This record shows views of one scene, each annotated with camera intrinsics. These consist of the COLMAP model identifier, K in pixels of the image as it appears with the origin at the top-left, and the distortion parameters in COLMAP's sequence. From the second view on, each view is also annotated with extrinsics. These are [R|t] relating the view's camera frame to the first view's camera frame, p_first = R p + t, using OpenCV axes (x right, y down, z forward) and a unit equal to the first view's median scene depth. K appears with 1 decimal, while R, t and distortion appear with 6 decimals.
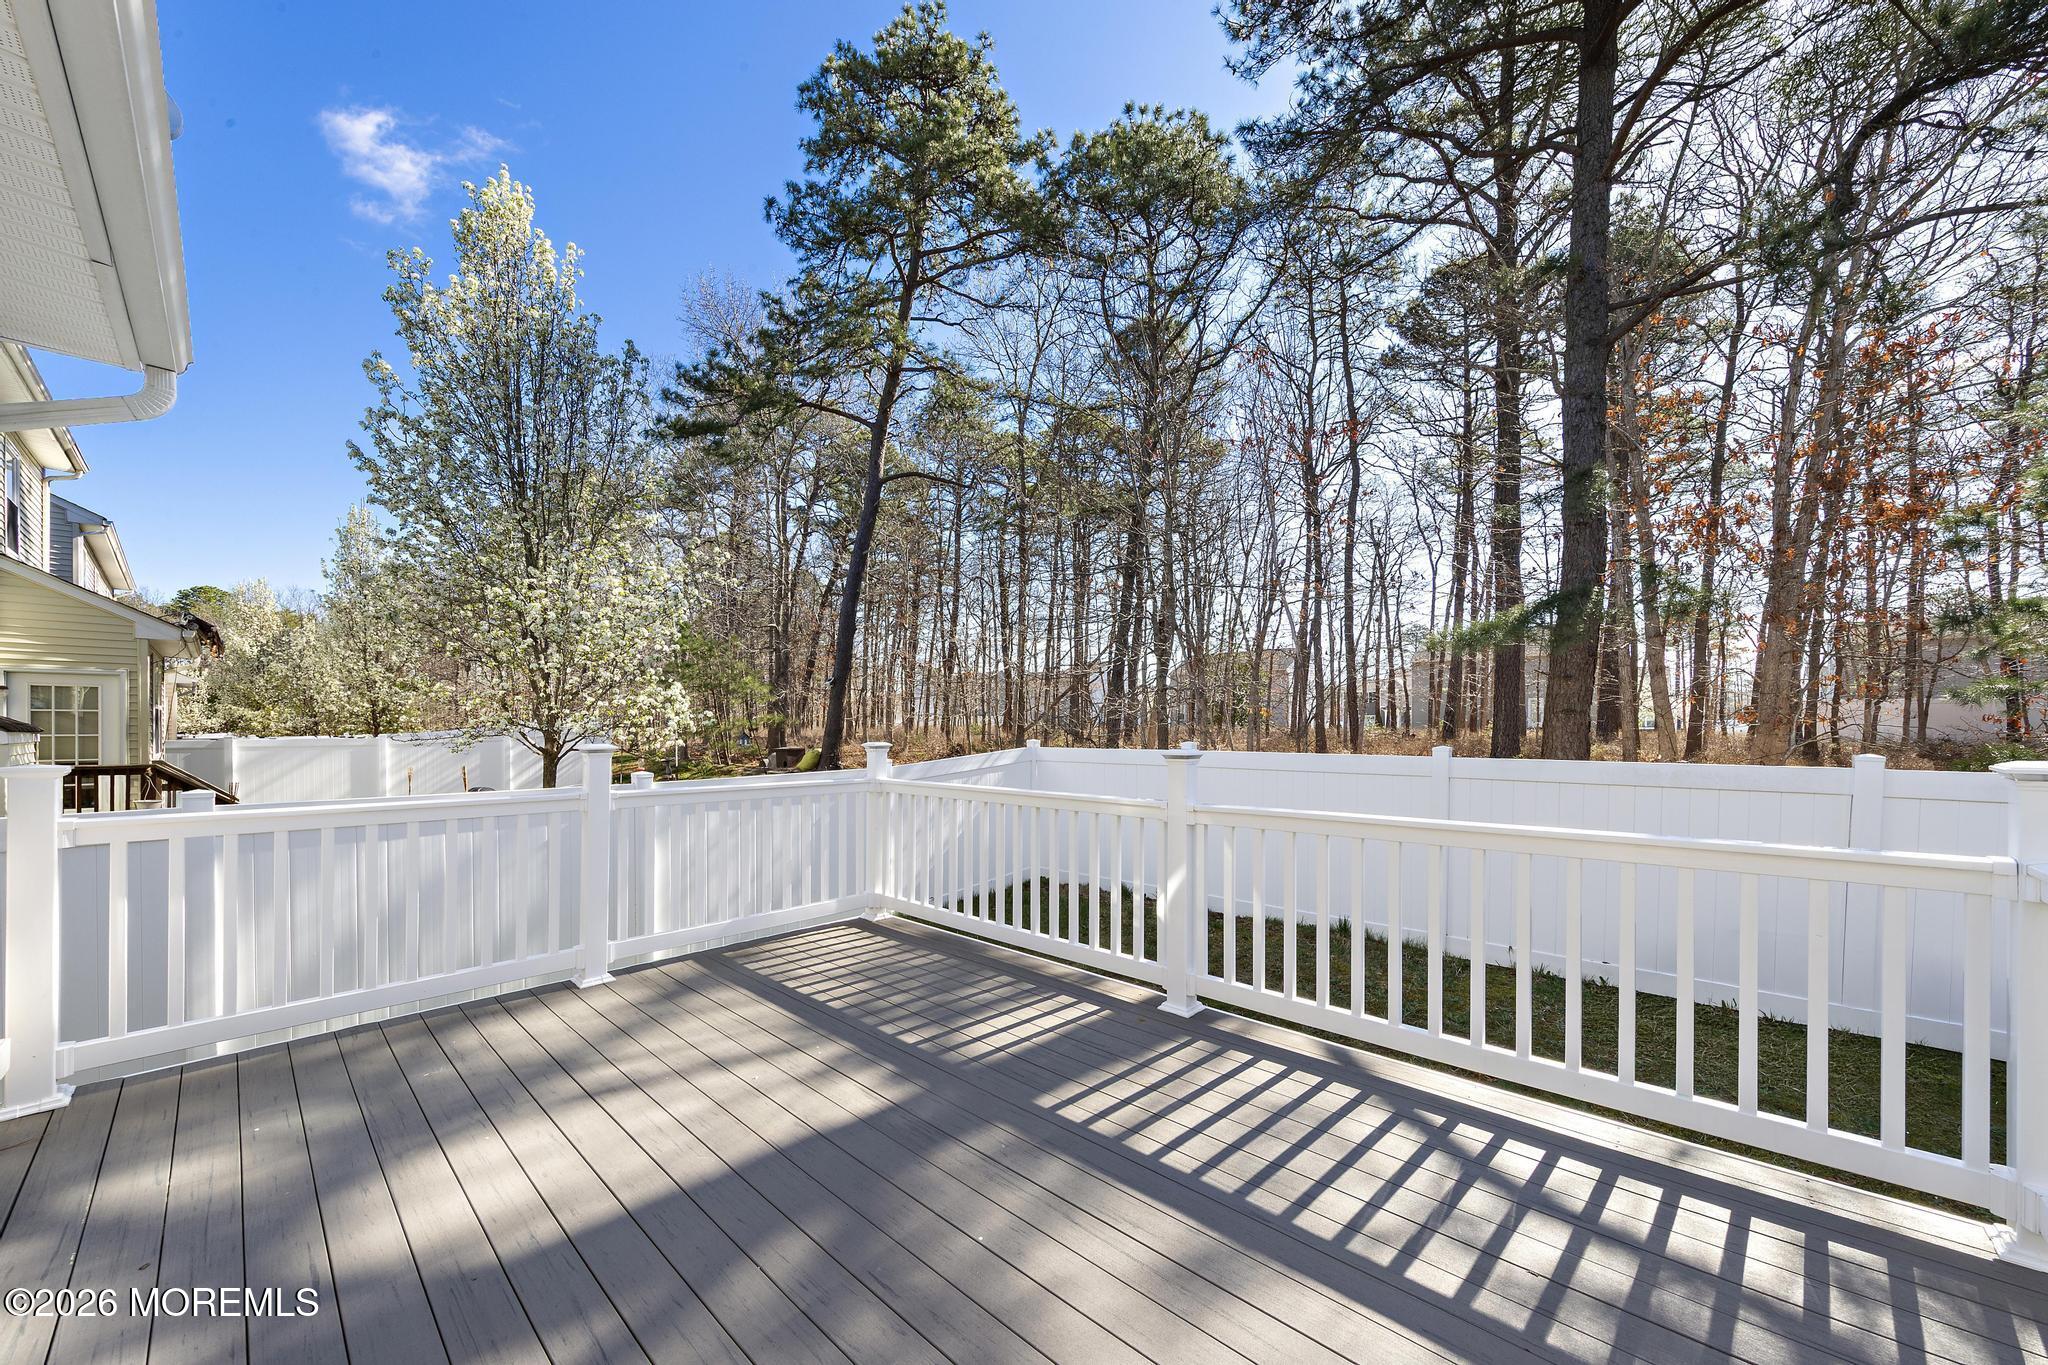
lens RADIAL K [[768.6, 0, 1018.1], [0, 768.6, 714.3], [0, 0, 1]] dist [0.000036, -0.000024]
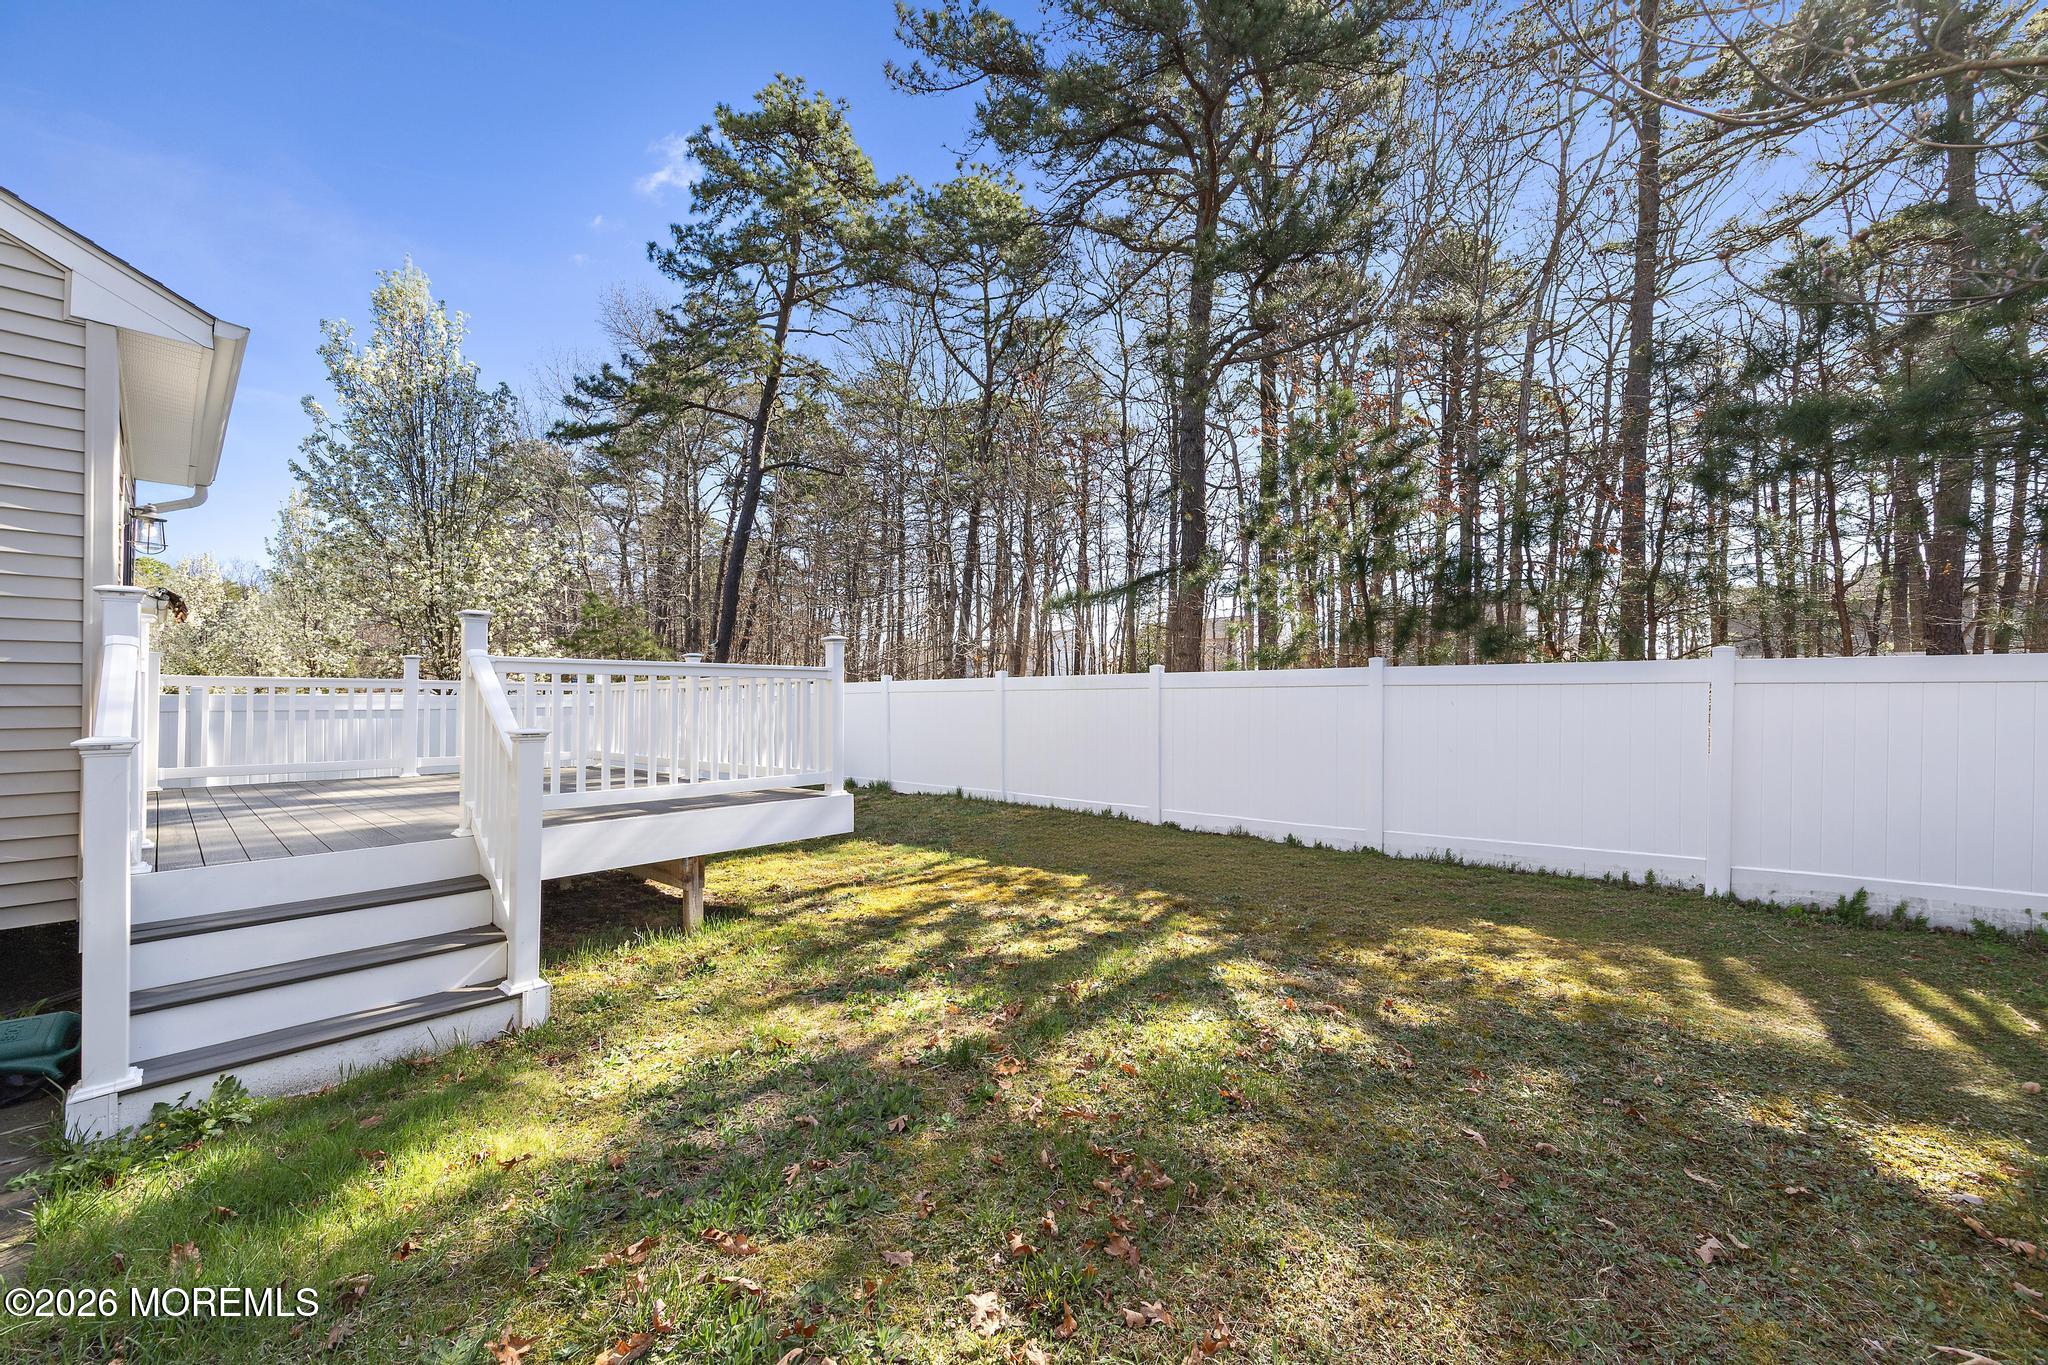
lens RADIAL K [[795.9, 0, 1025.6], [0, 795.9, 662.9], [0, 0, 1]] dist [0.001977, 0.000167]
pose [[0.999584, -0.009205, 0.027333, 0.965594], [0.009915, 0.999615, -0.025924, 0.124433], [-0.027084, 0.026184, 0.999290, -1.080199]]
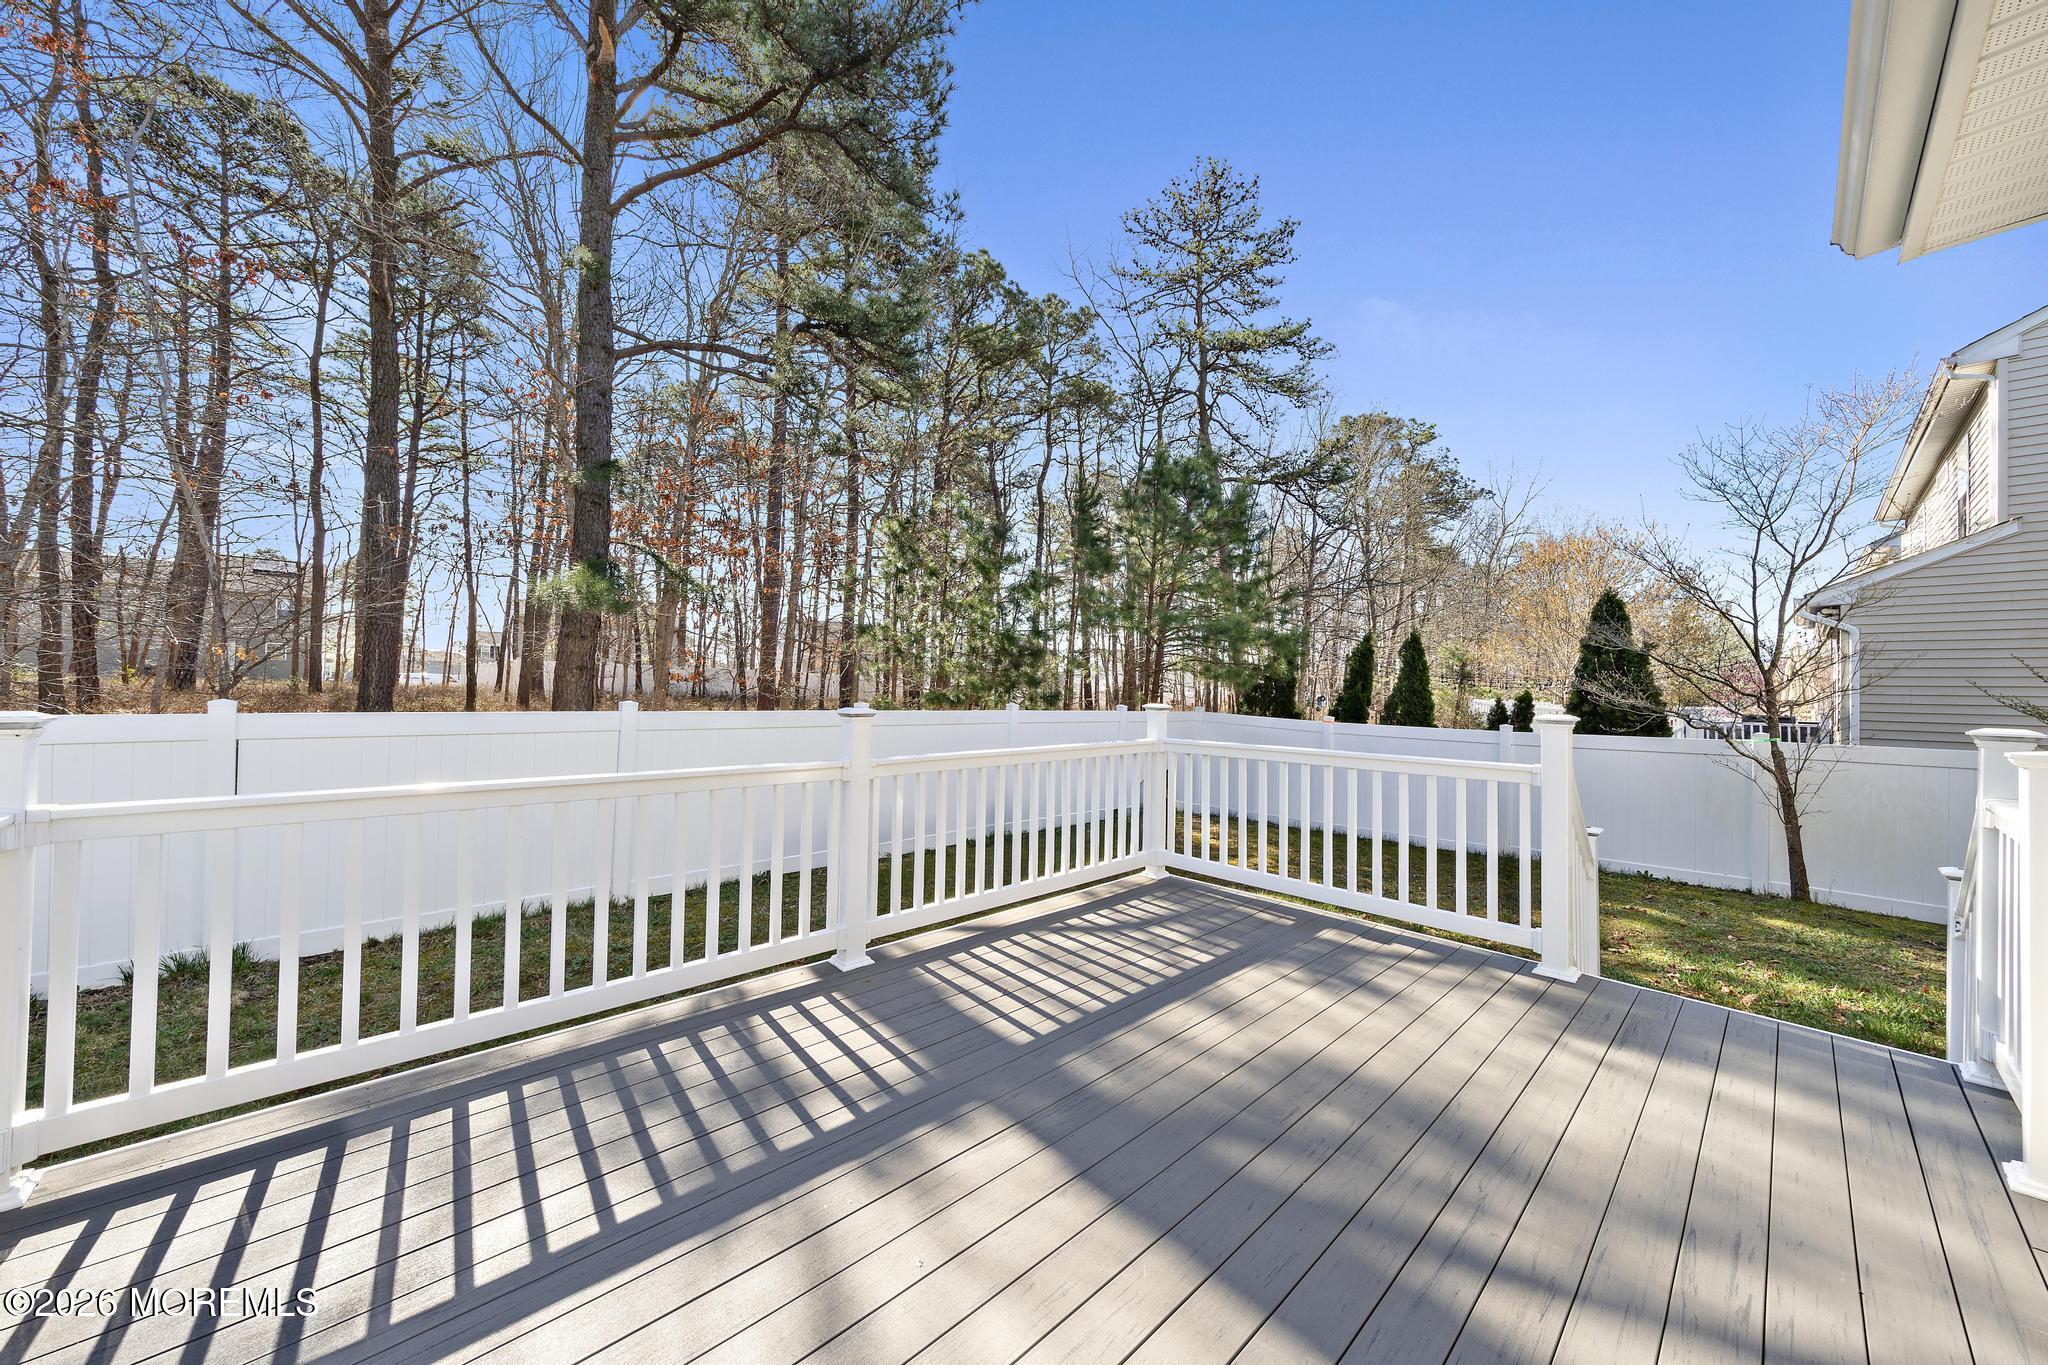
lens RADIAL K [[739.0, 0, 1031.6], [0, 739.0, 684.1], [0, 0, 1]] dist [0.000097, -0.000040]
pose [[0.034007, 0.002921, 0.999417, -0.746344], [-0.026031, 0.999659, -0.002036, 0.010369], [-0.999083, -0.025946, 0.034071, 0.726776]]
